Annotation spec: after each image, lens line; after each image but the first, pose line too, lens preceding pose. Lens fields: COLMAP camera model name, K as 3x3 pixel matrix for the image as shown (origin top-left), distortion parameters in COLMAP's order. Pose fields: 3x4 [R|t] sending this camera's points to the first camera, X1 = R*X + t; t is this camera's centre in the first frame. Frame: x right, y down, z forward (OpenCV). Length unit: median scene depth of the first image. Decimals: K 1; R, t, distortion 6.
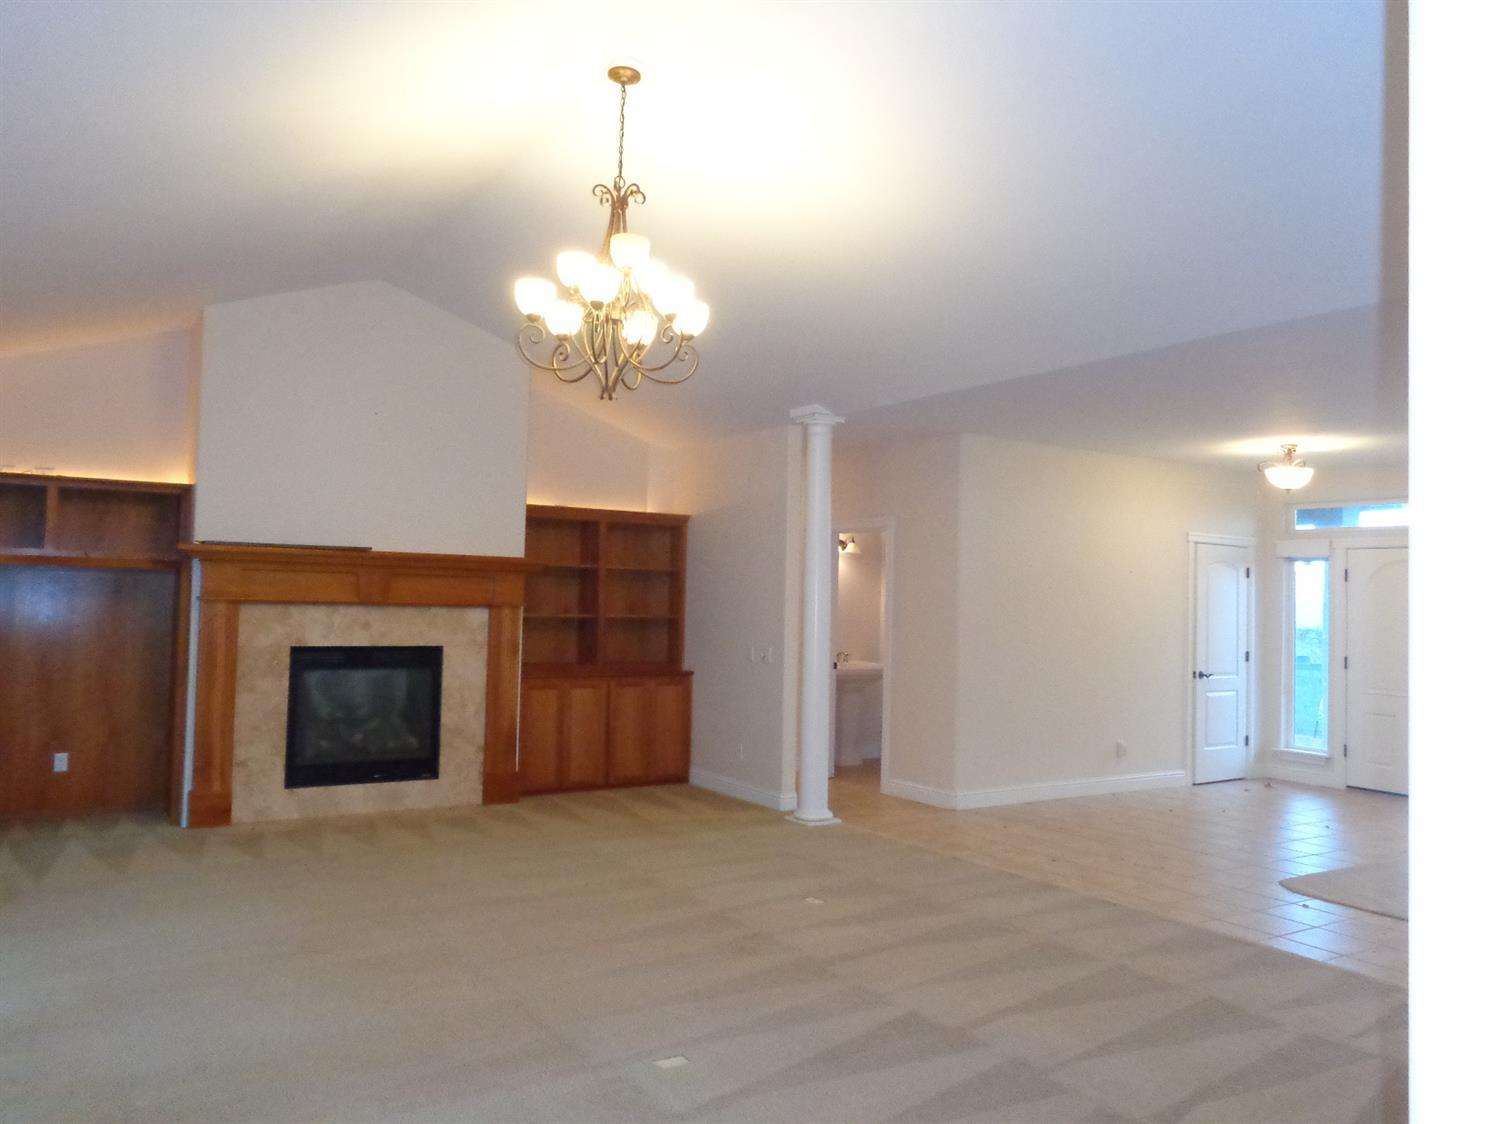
lens RADIAL K [[1141.1, 0, 744.7], [0, 1141.1, 562.2], [0, 0, 1]] dist [-0.001130, 0.000985]
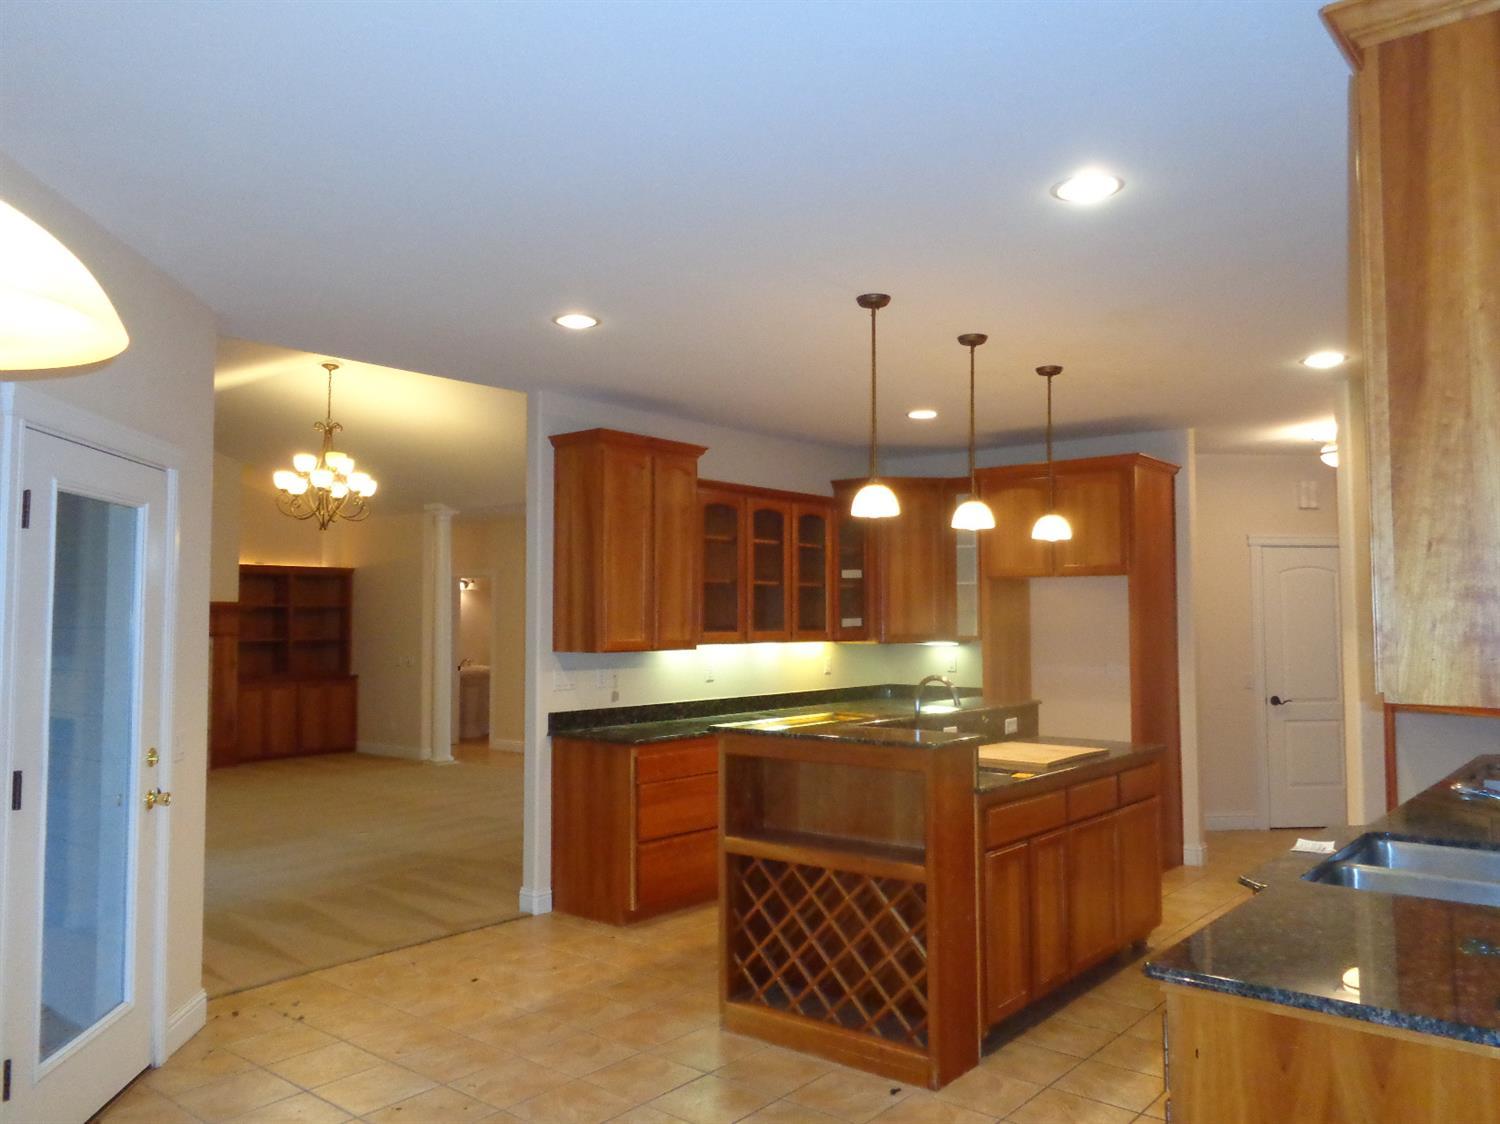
lens RADIAL K [[1141.1, 0, 744.7], [0, 1141.1, 562.2], [0, 0, 1]] dist [-0.001130, 0.000985]
pose [[0.954081, -0.011553, 0.299327, -0.010005], [0.014518, 0.999865, -0.007685, -0.036933], [-0.299198, 0.011678, 0.954120, -0.645624]]
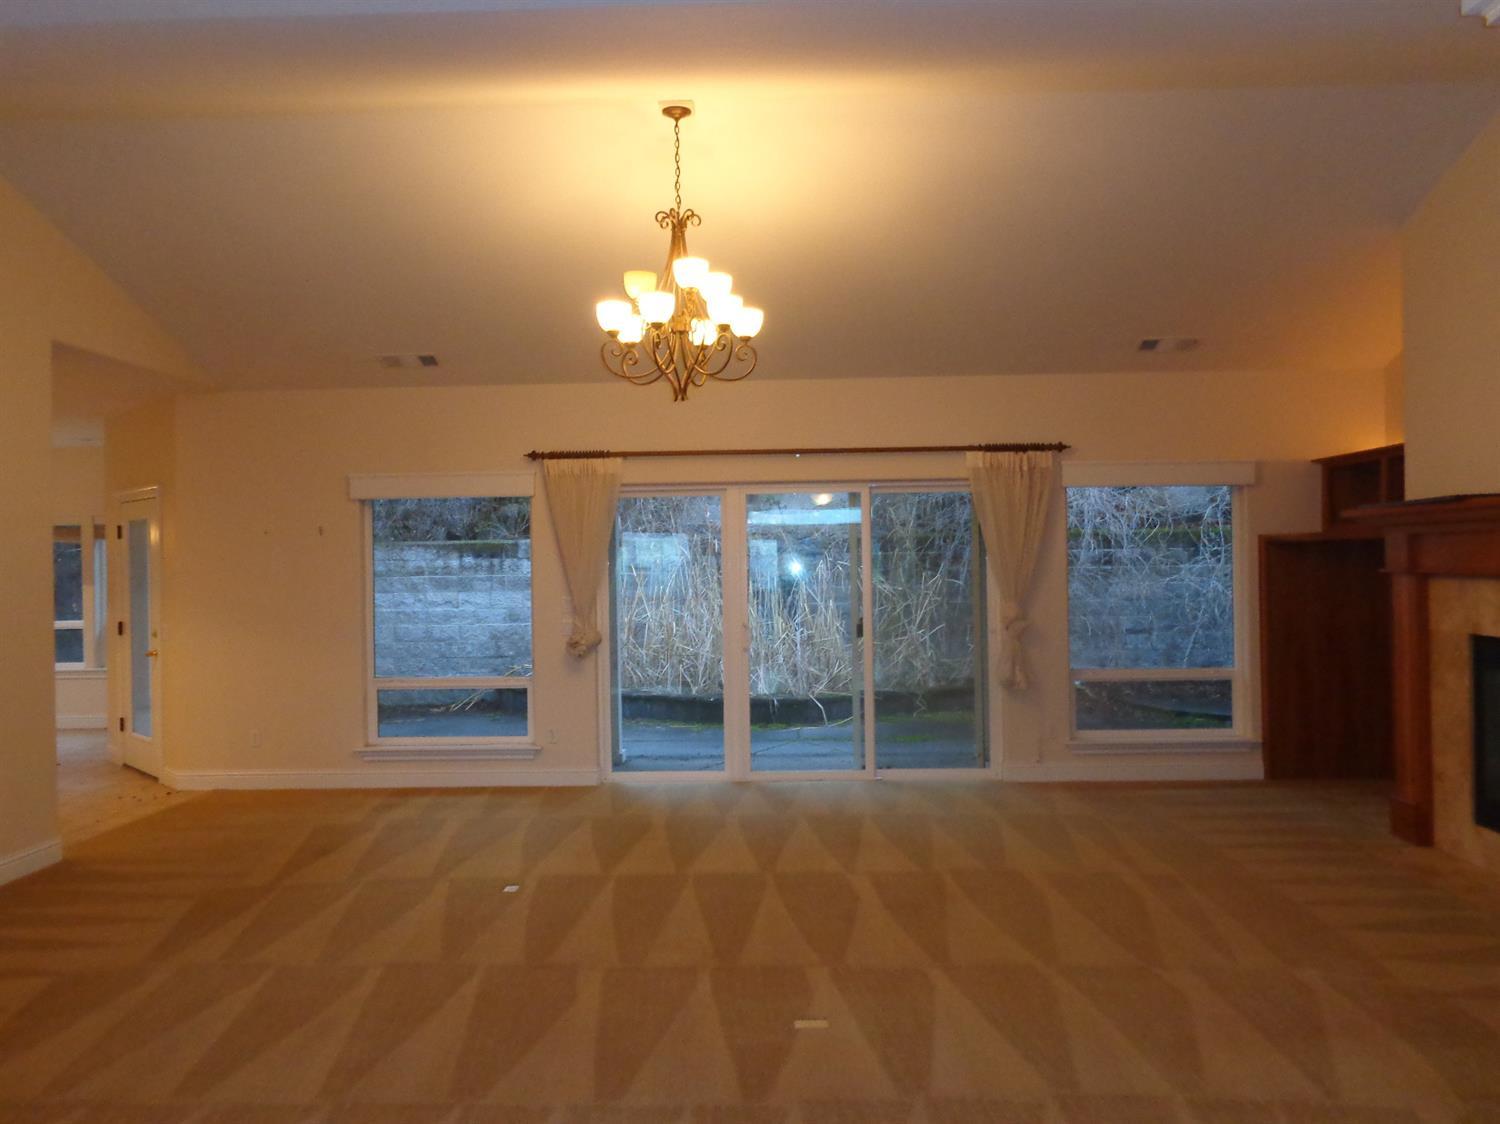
lens RADIAL K [[1141.1, 0, 744.7], [0, 1141.1, 562.2], [0, 0, 1]] dist [-0.001130, 0.000985]
pose [[-0.596251, -0.010733, -0.802726, 0.461747], [0.033933, 0.998680, -0.038558, 0.037509], [0.802080, -0.050229, -0.595100, 1.013918]]
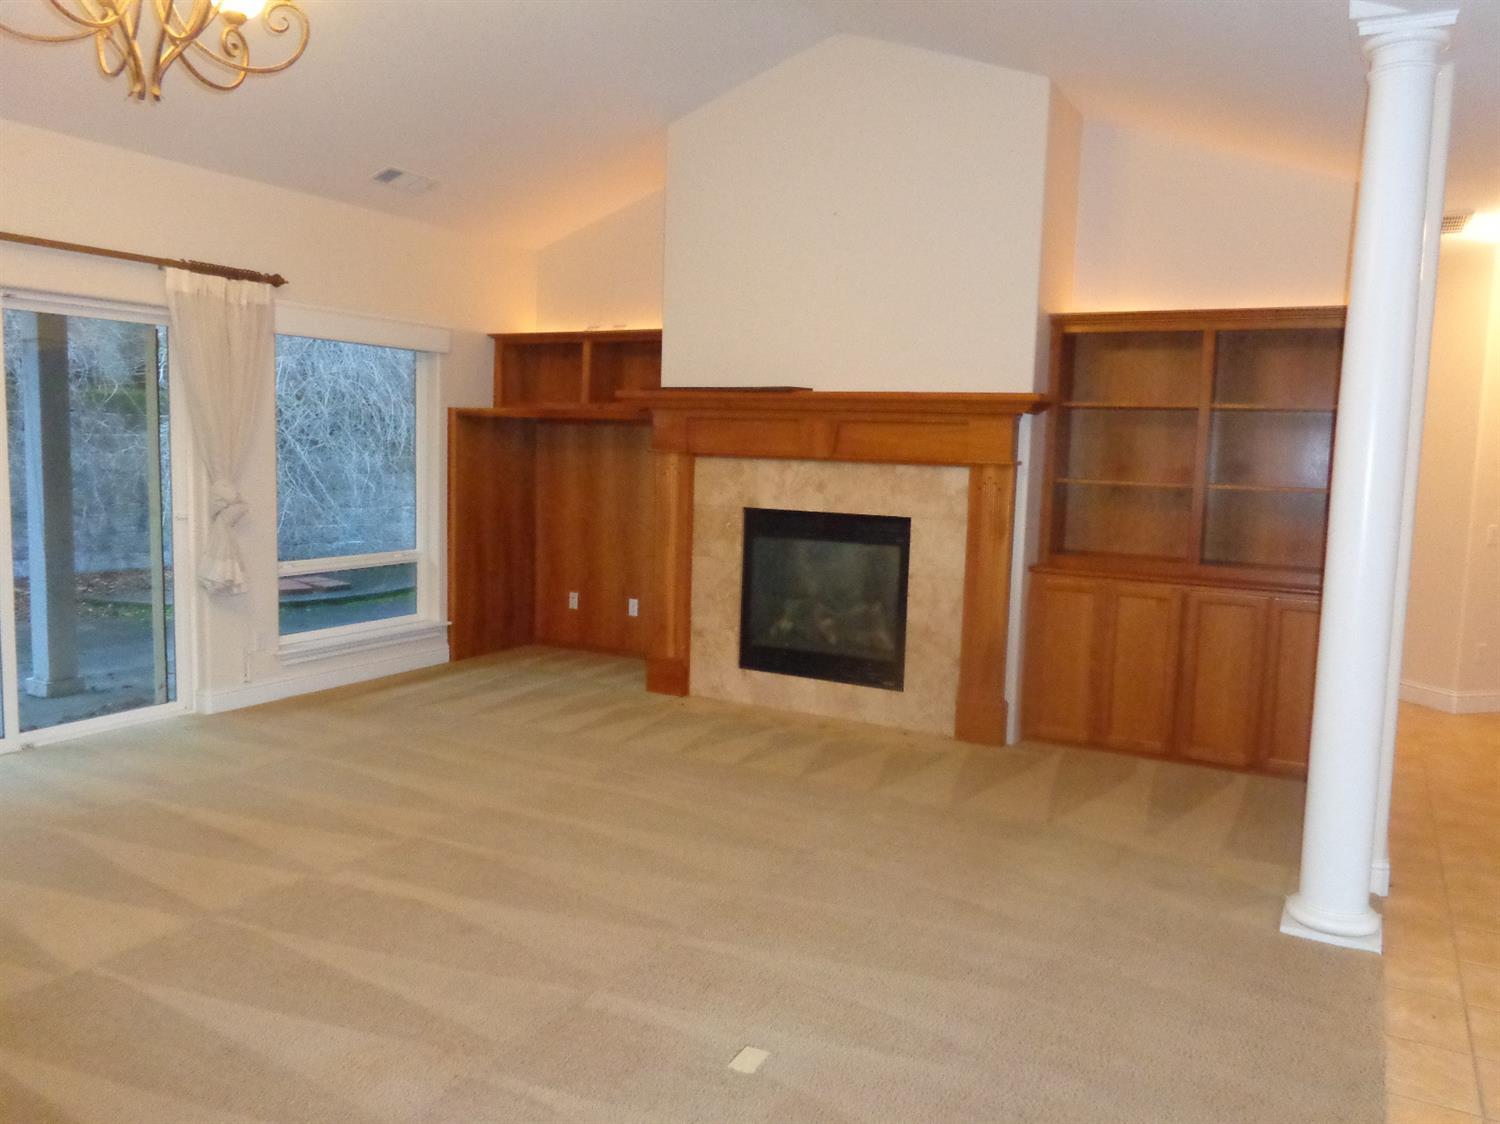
lens RADIAL K [[1141.1, 0, 744.7], [0, 1141.1, 562.2], [0, 0, 1]] dist [-0.001130, 0.000985]
pose [[0.453919, 0.084066, -0.887068, 0.354134], [0.017048, 0.994538, 0.102974, 0.024922], [0.890880, -0.061865, 0.450007, 0.579544]]
